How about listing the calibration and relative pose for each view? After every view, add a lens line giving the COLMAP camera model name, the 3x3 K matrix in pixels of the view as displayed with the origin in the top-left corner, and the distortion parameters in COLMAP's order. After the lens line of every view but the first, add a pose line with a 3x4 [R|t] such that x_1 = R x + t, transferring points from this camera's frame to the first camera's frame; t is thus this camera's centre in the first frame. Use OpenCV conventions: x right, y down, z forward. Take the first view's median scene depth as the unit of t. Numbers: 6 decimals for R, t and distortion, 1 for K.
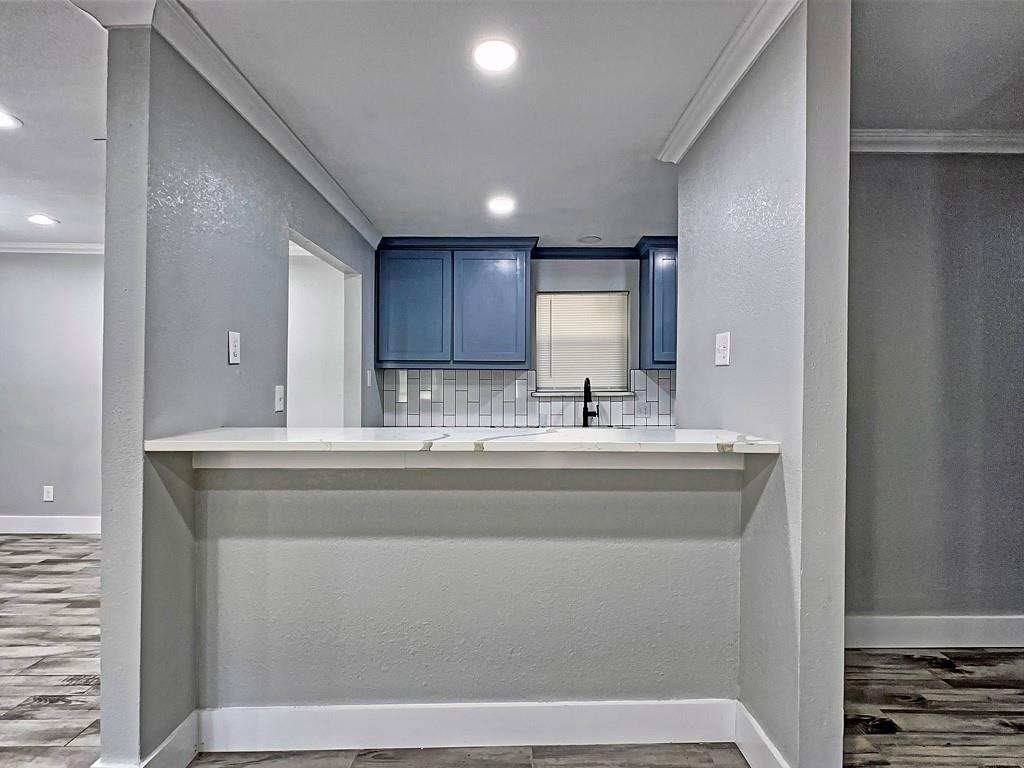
lens RADIAL K [[521.9, 0, 509.1], [0, 521.9, 384.0], [0, 0, 1]] dist [-0.002420, 0.001592]
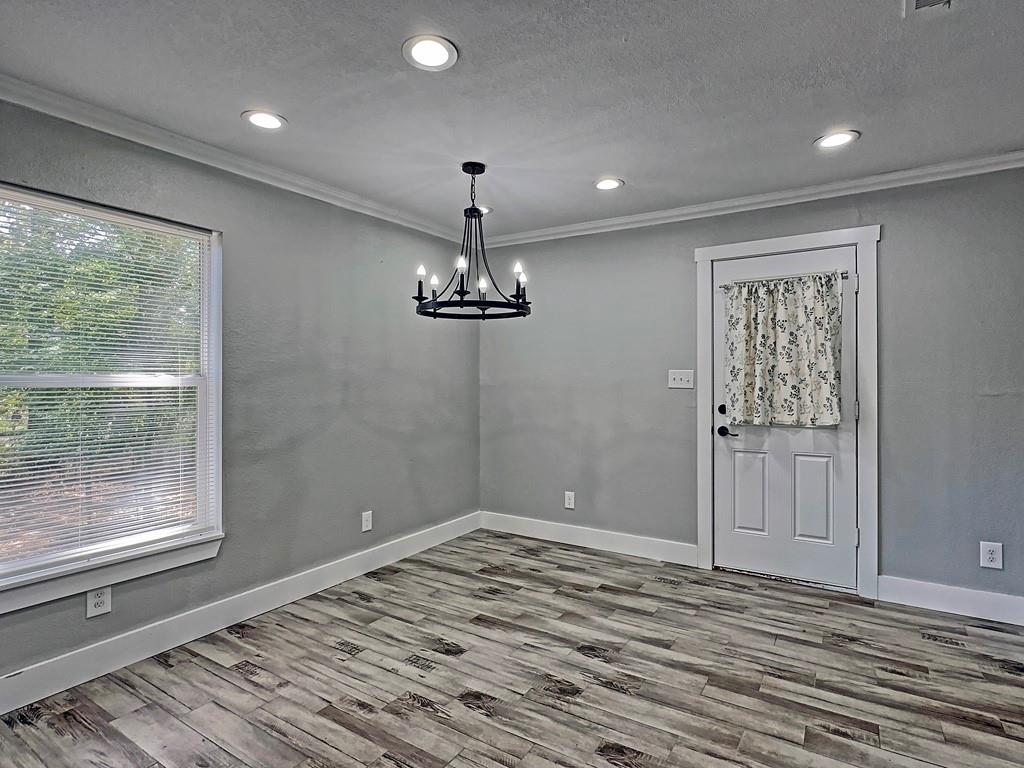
lens RADIAL K [[544.9, 0, 511.4], [0, 544.9, 381.9], [0, 0, 1]] dist [-0.001268, 0.000043]
pose [[0.844438, 0.001125, -0.535653, -0.821755], [-0.000786, 0.999999, 0.000861, 0.007664], [0.535653, -0.000306, 0.844438, 0.257731]]
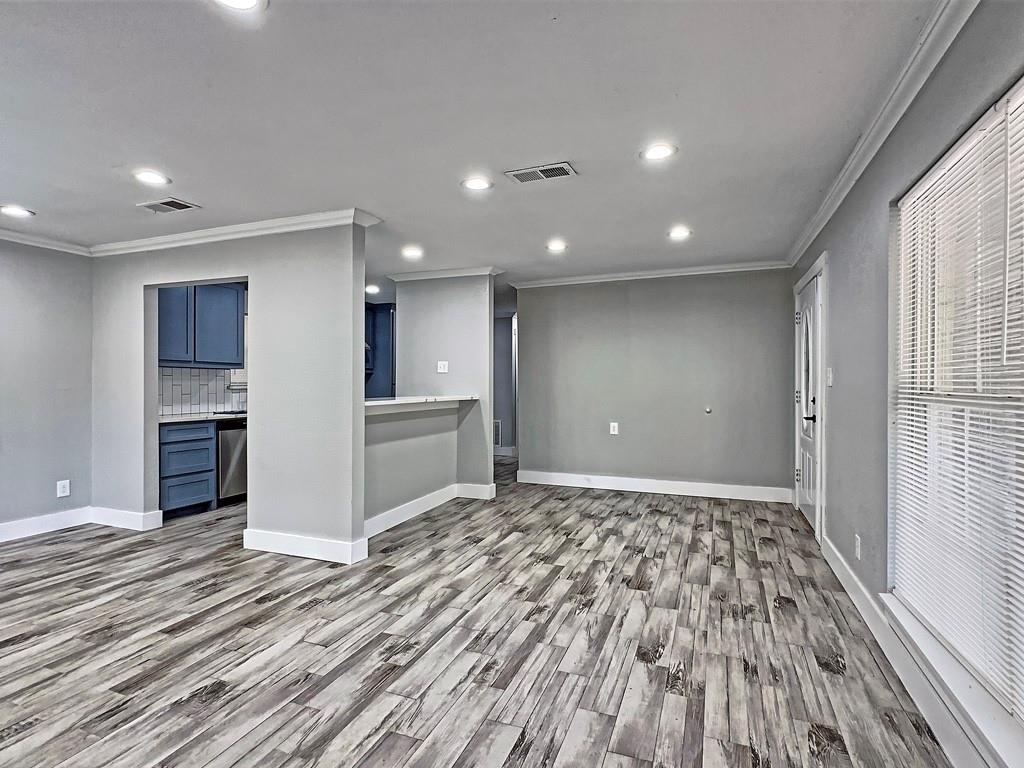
lens RADIAL K [[521.9, 0, 512.4], [0, 521.9, 384.5], [0, 0, 1]] dist [-0.002420, 0.001592]
pose [[0.367751, -0.001858, 0.929922, -1.687207], [0.001172, 0.999998, 0.001534, 0.020202], [-0.929924, 0.000526, 0.367752, -0.312641]]
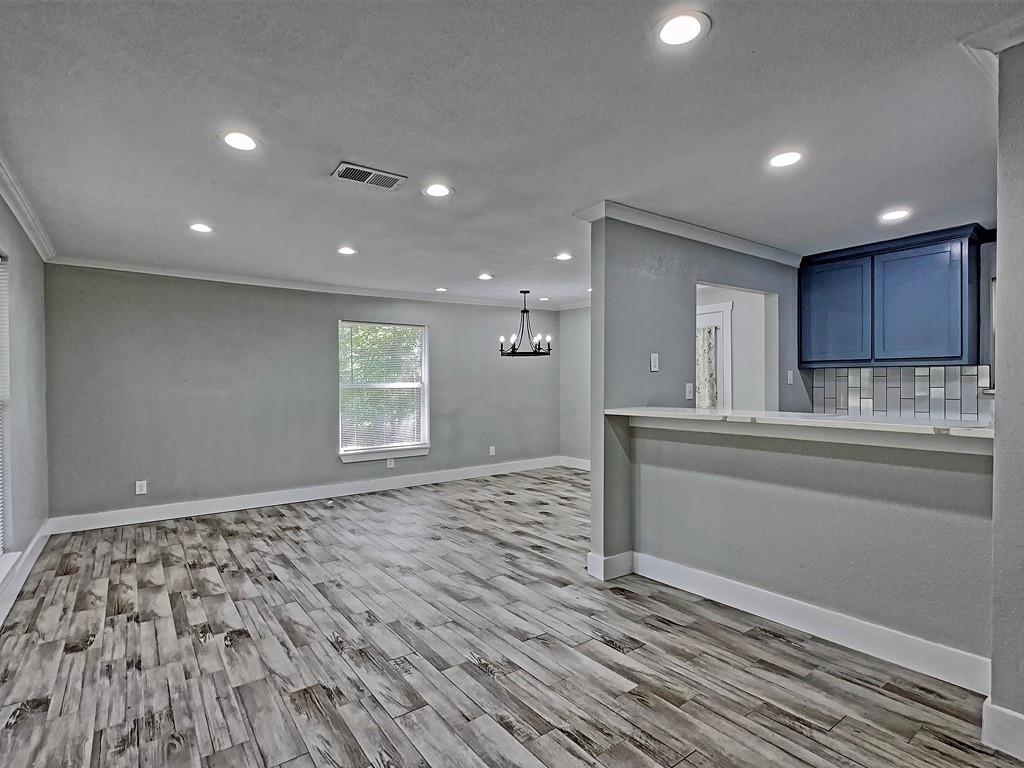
lens RADIAL K [[521.9, 0, 517.0], [0, 521.9, 385.7], [0, 0, 1]] dist [-0.002420, 0.001592]
pose [[0.596925, -0.000912, -0.802296, 0.520097], [0.006717, 0.999970, 0.003861, 0.000615], [0.802269, -0.007694, 0.596913, -0.367704]]
